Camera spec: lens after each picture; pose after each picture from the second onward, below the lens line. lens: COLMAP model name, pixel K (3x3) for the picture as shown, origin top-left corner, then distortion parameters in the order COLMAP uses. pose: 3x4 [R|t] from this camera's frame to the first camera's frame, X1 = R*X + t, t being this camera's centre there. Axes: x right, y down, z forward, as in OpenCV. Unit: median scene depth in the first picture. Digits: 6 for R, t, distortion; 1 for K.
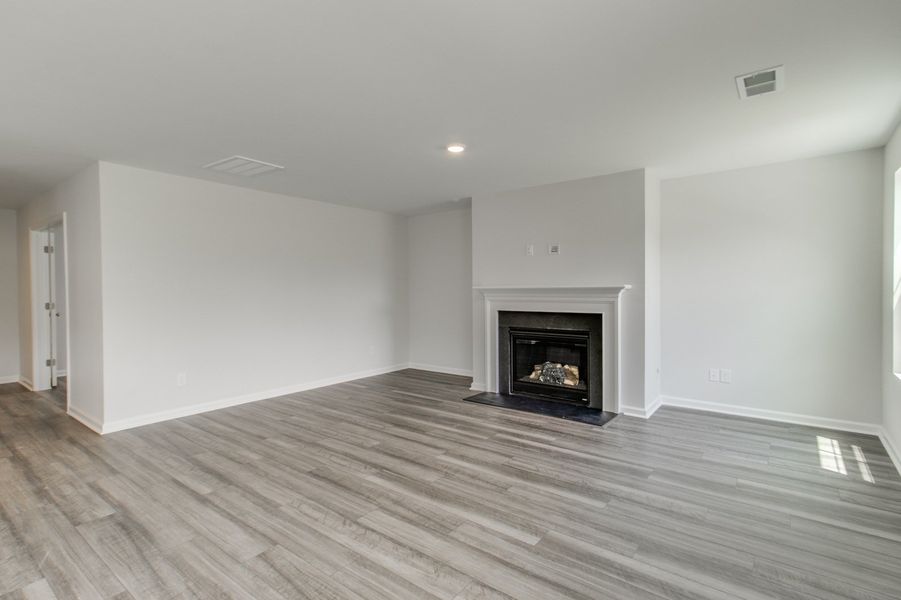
lens RADIAL K [[435.9, 0, 450.5], [0, 435.9, 300.0], [0, 0, 1]] dist [0.018321, 0.000206]
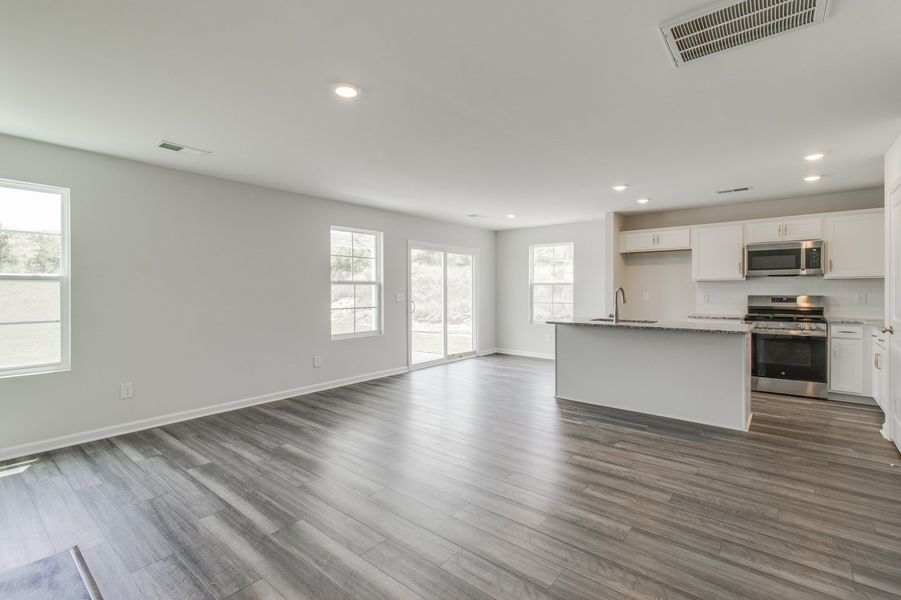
lens RADIAL K [[410.8, 0, 456.5], [0, 410.8, 290.2], [0, 0, 1]] dist [0.011758, 0.000216]
pose [[-0.999802, 0.009241, 0.017629, -0.204459], [0.009766, 0.999506, 0.029878, -0.068558], [-0.017344, 0.030045, -0.999398, 1.885419]]
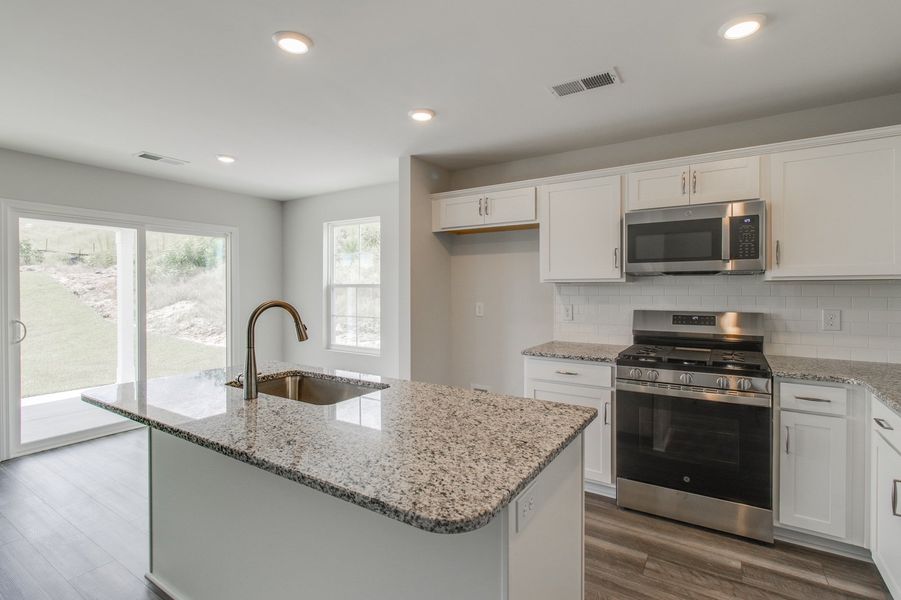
lens RADIAL K [[424.2, 0, 451.9], [0, 424.2, 289.5], [0, 0, 1]] dist [0.012875, -0.000946]
pose [[-0.995938, 0.008942, -0.089592, -0.954162], [0.005927, 0.999409, 0.033863, -0.063890], [0.089841, 0.033195, -0.995403, 0.985123]]
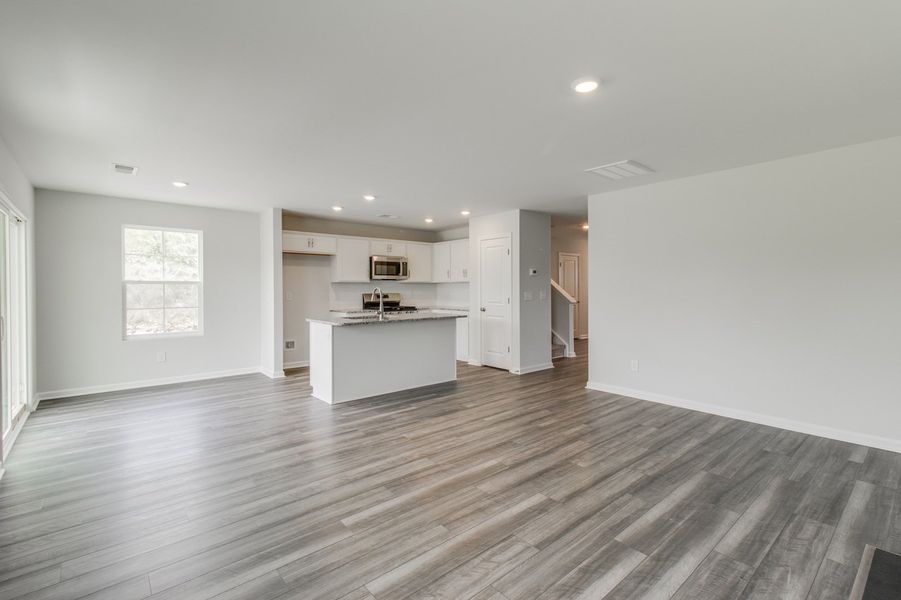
lens RADIAL K [[410.8, 0, 456.5], [0, 410.8, 290.2], [0, 0, 1]] dist [0.011758, 0.000216]
pose [[-0.191424, 0.012245, -0.981431, 0.814743], [-0.021781, 0.999623, 0.016720, -0.051535], [0.981266, 0.024577, -0.191085, 1.017666]]
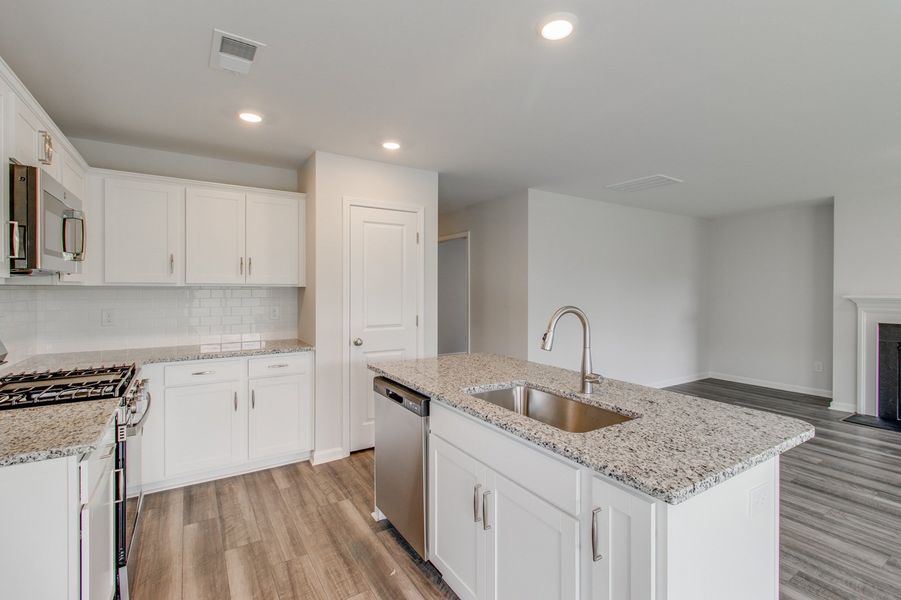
lens RADIAL K [[416.2, 0, 456.7], [0, 416.2, 289.3], [0, 0, 1]] dist [0.013917, 0.000428]
pose [[0.945377, 0.008626, -0.325864, -0.733344], [-0.016205, 0.999658, -0.020548, -0.038926], [0.325575, 0.024707, 0.945193, -0.234969]]
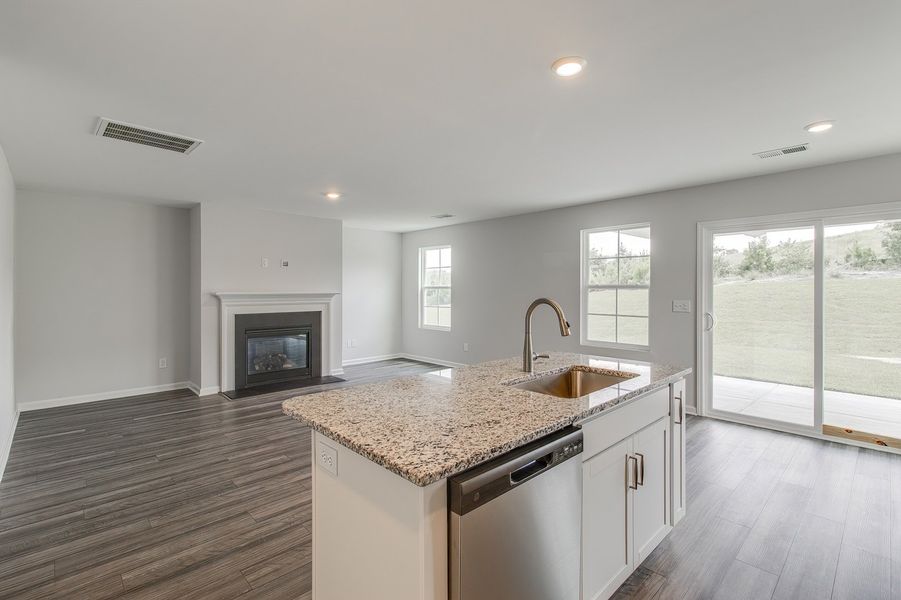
lens RADIAL K [[424.2, 0, 451.9], [0, 424.2, 289.5], [0, 0, 1]] dist [0.012875, -0.000946]
pose [[0.153106, 0.003465, 0.988204, -1.495031], [0.026142, 0.999630, -0.007555, -0.044131], [-0.987864, 0.026990, 0.152959, 0.419980]]
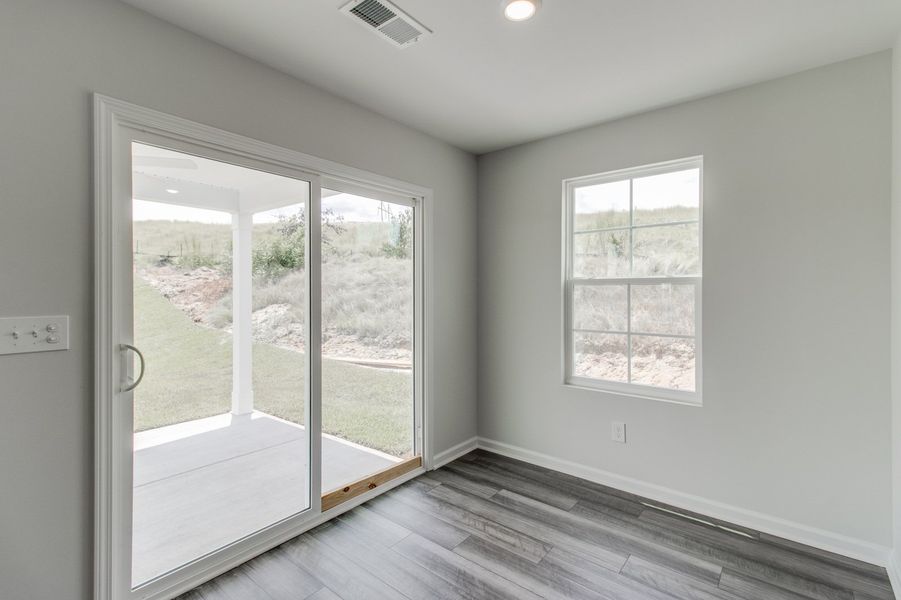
lens RADIAL K [[424.2, 0, 451.9], [0, 424.2, 289.5], [0, 0, 1]] dist [0.012875, -0.000946]
pose [[-0.999627, 0.008687, 0.025880, -0.376898], [0.009312, 0.999666, 0.024126, -0.034508], [-0.025662, 0.024358, -0.999374, 0.332597]]
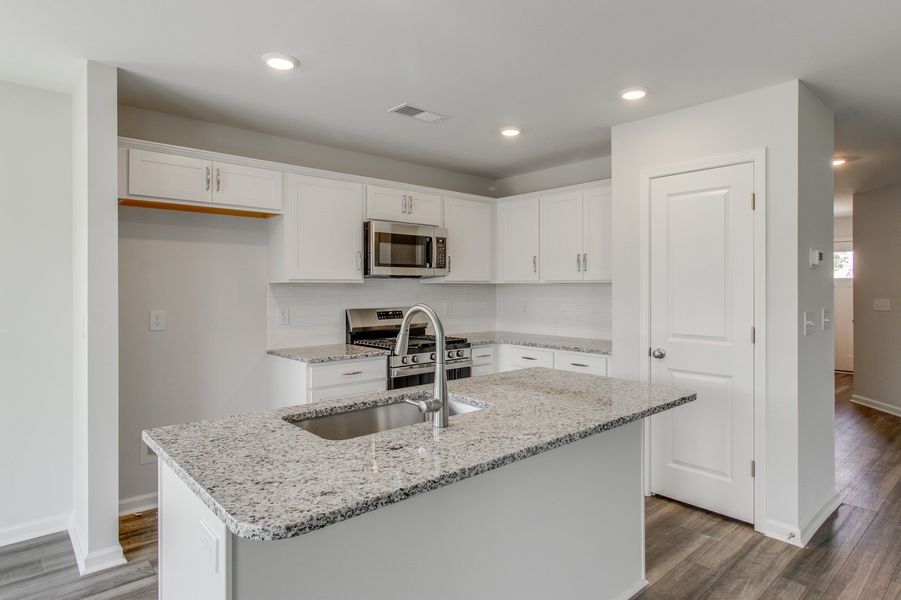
lens RADIAL K [[518.2, 0, 460.1], [0, 518.2, 289.1], [0, 0, 1]] dist [0.000747, 0.000753]
pose [[-0.177385, 0.007164, -0.984115, -0.220336], [-0.024155, 0.999641, 0.011631, -0.052066], [0.983845, 0.025834, -0.177148, 0.525939]]
